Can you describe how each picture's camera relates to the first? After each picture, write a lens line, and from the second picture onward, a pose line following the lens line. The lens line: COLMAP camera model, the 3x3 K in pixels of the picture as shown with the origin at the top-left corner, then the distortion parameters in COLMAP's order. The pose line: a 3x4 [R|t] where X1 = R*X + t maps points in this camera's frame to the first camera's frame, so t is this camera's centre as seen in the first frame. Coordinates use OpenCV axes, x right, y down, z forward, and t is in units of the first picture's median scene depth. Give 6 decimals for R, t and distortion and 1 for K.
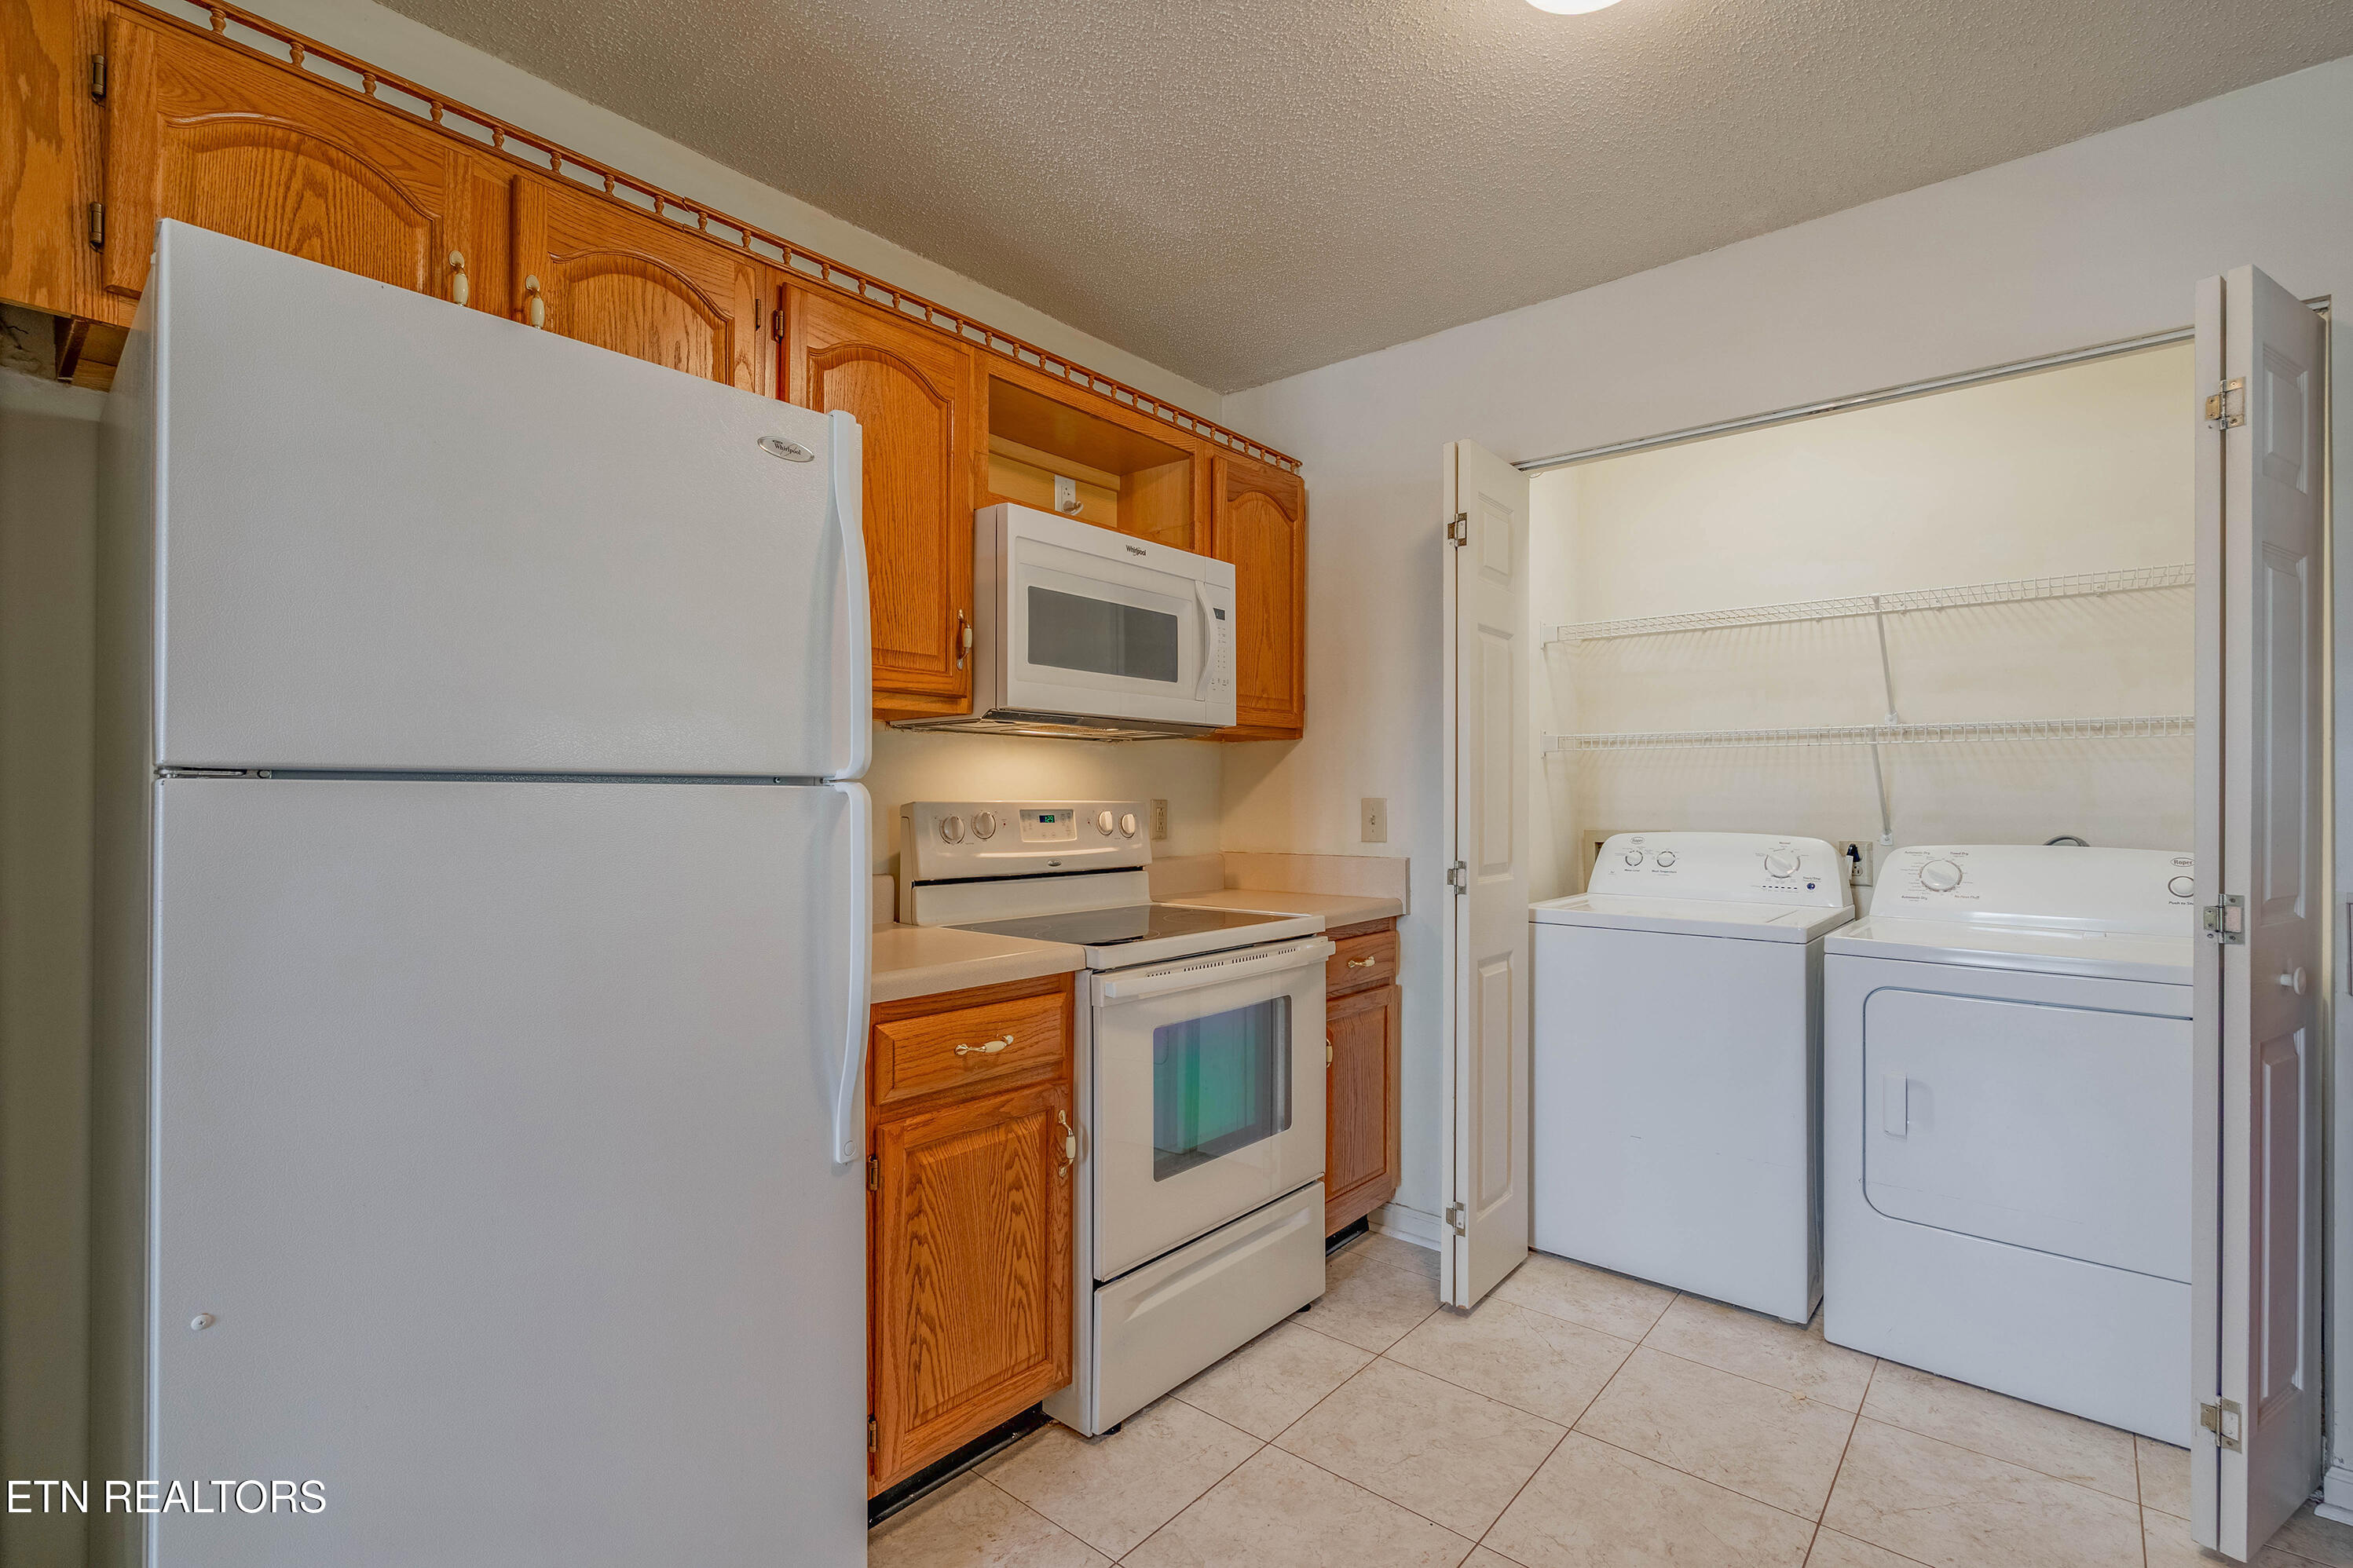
lens RADIAL K [[1070.6, 0, 1176.5], [0, 1070.6, 784.0], [0, 0, 1]] dist [-0.004044, -0.000088]
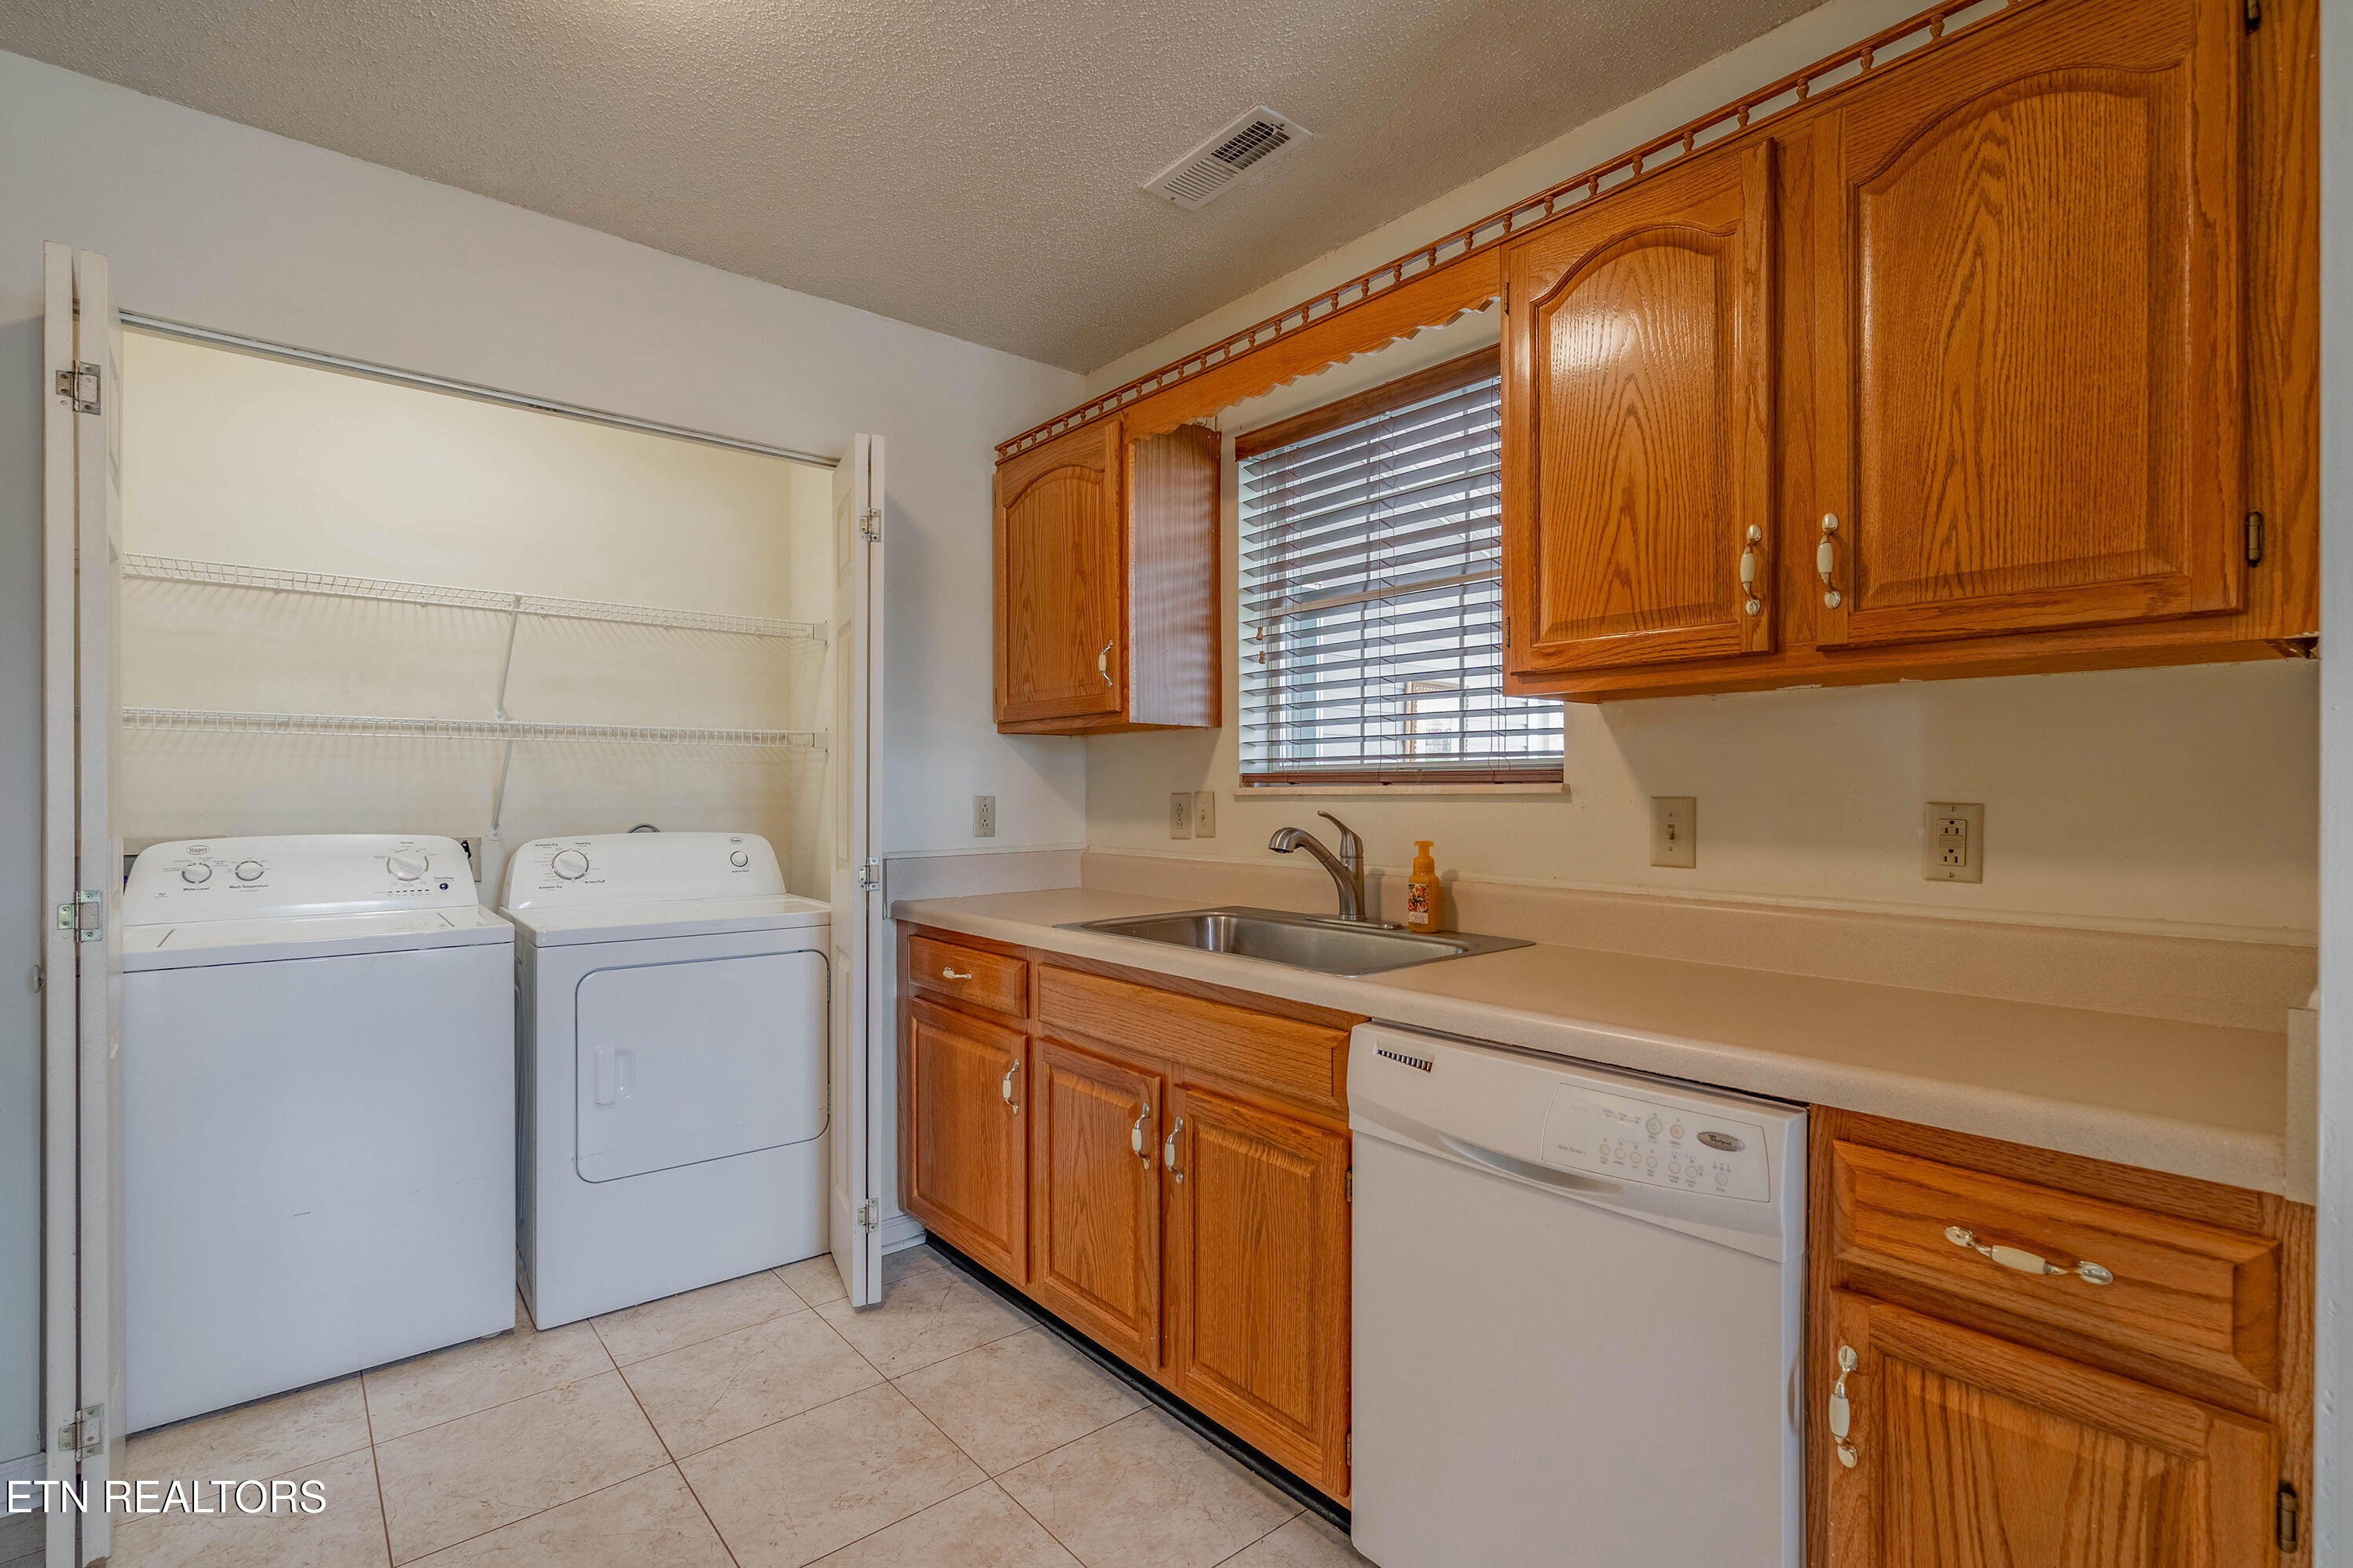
lens RADIAL K [[1073.4, 0, 1175.8], [0, 1073.4, 801.0], [0, 0, 1]] dist [-0.000704, 0.000692]
pose [[0.164145, -0.010941, 0.986376, -0.278334], [-0.009268, 0.999877, 0.012633, 0.001816], [-0.986393, -0.011215, 0.164024, 0.236000]]
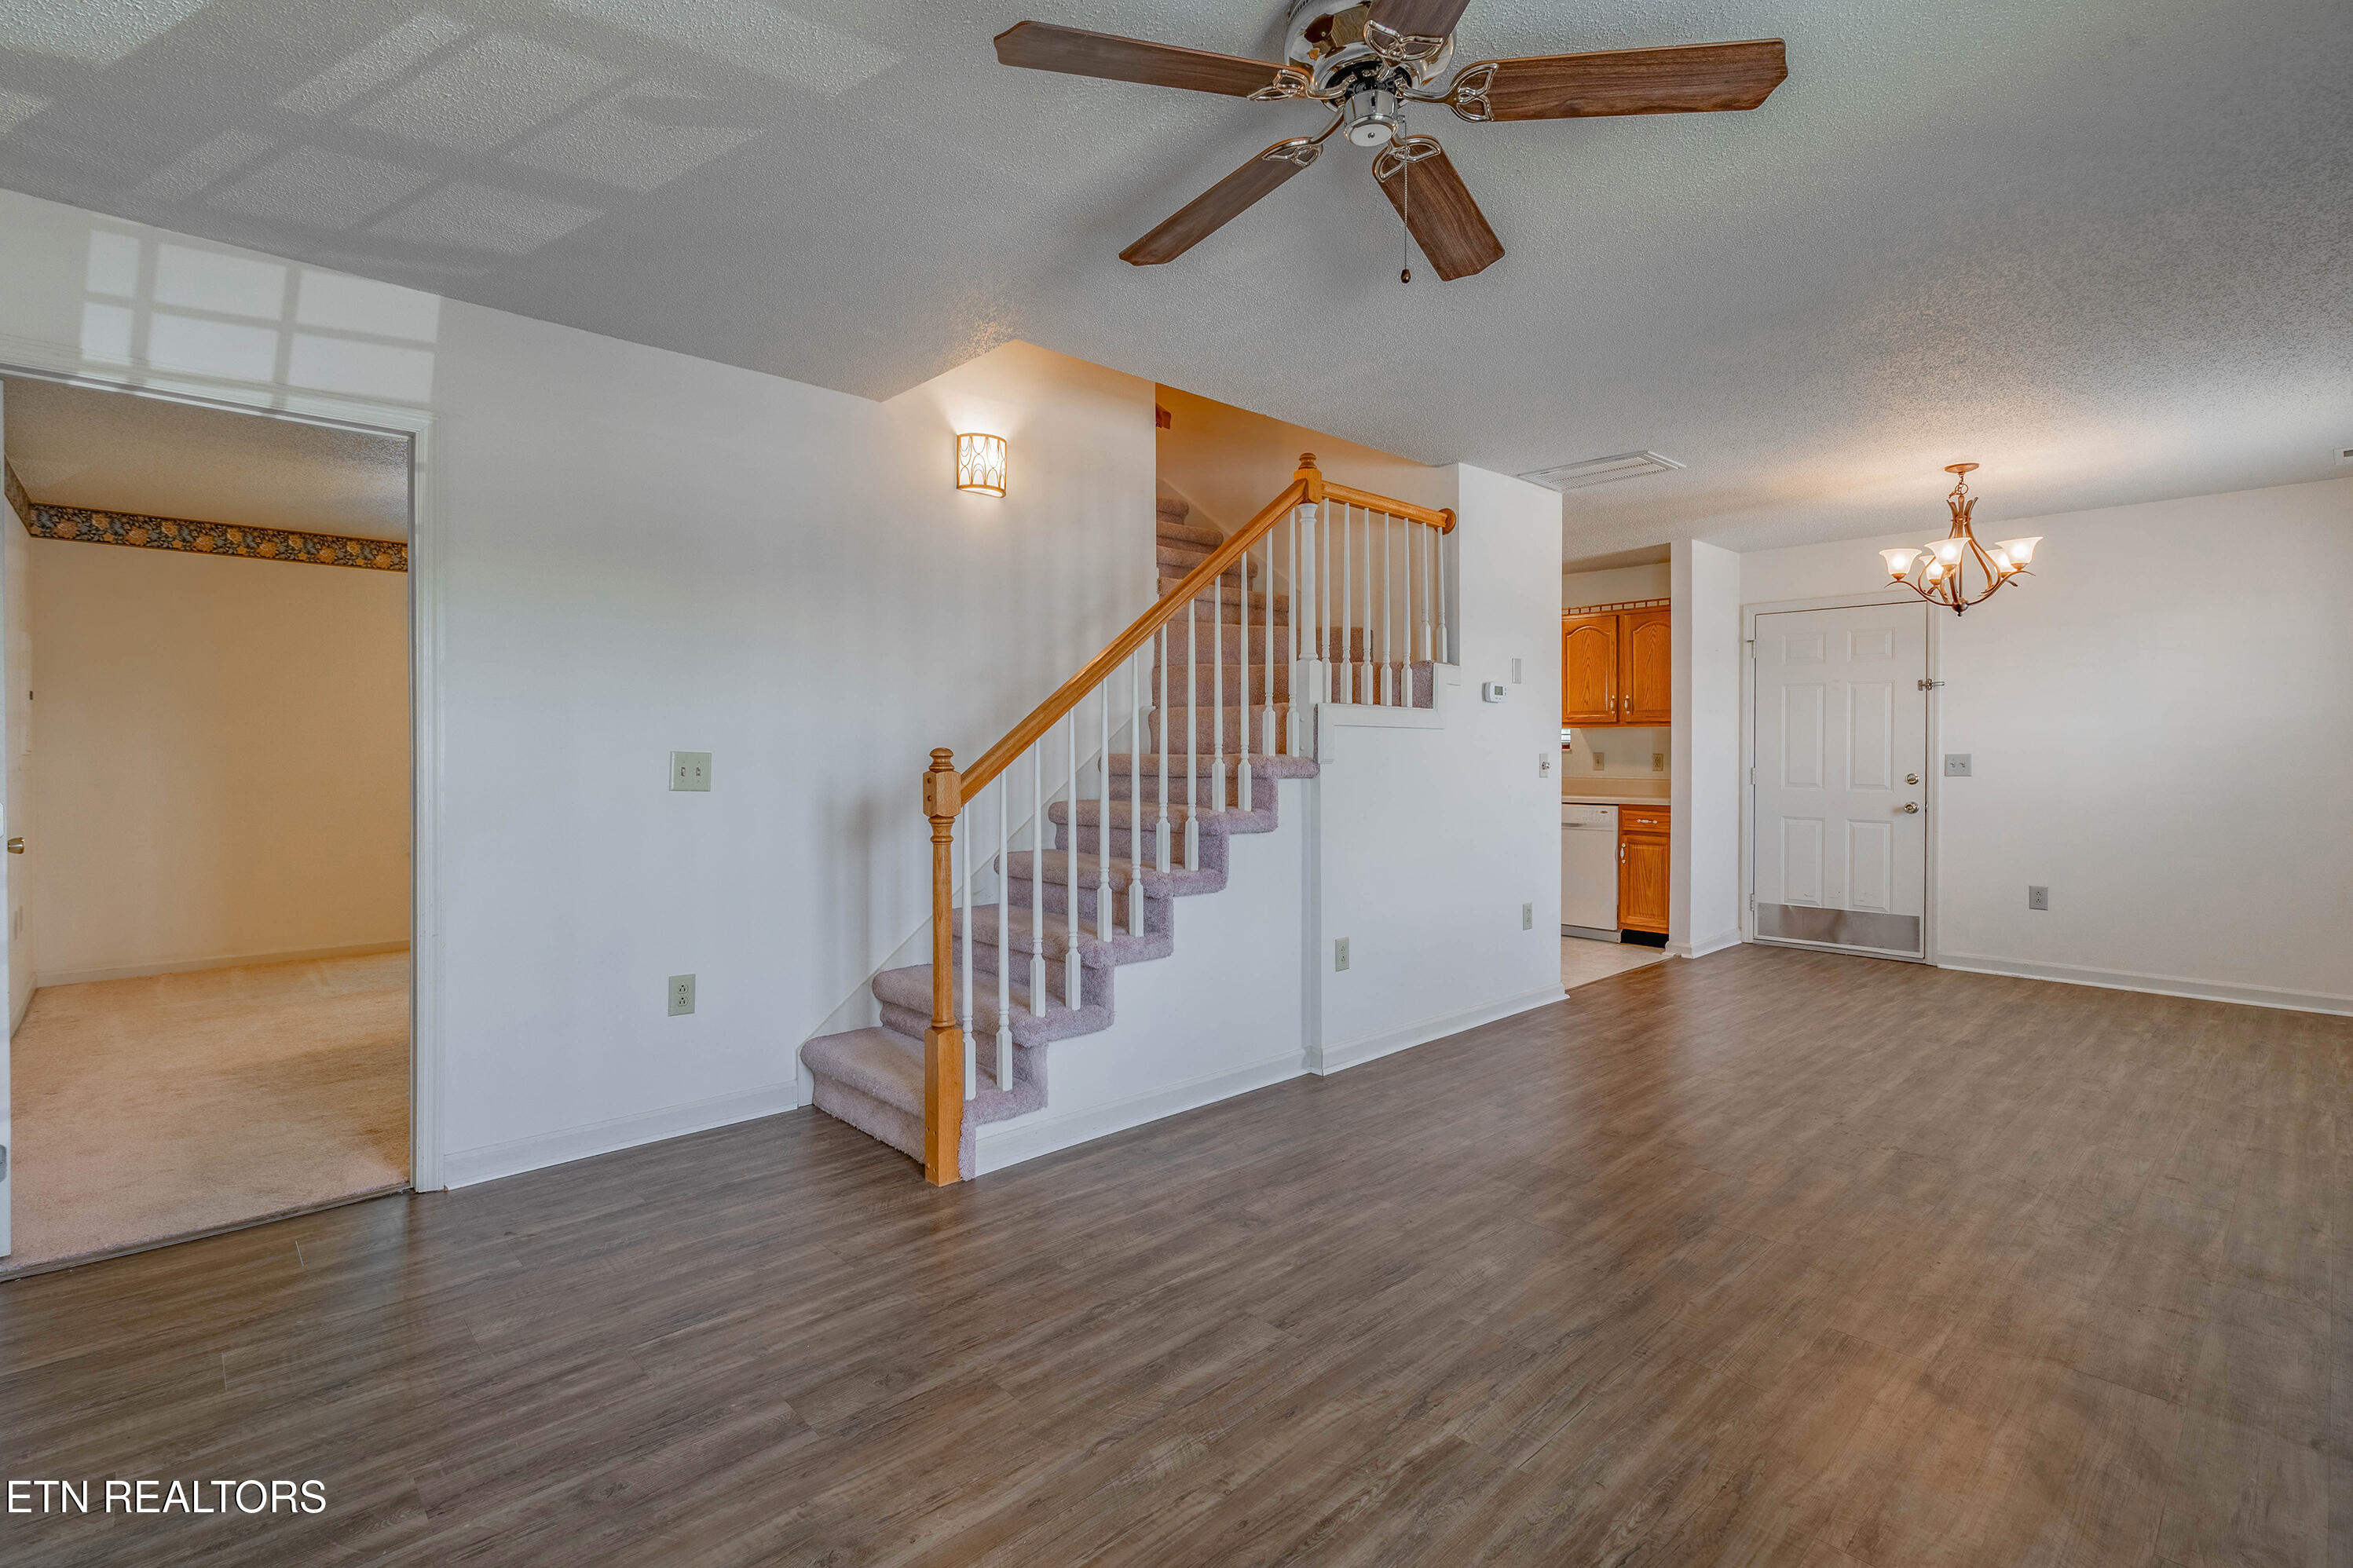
lens RADIAL K [[1092.1, 0, 1150.7], [0, 1092.1, 778.0], [0, 0, 1]] dist [0.000356, 0.000455]
pose [[0.134529, -0.024138, 0.990616, -2.799131], [-0.008963, 0.999633, 0.025575, 0.011377], [-0.990869, -0.012319, 0.134264, 0.875818]]
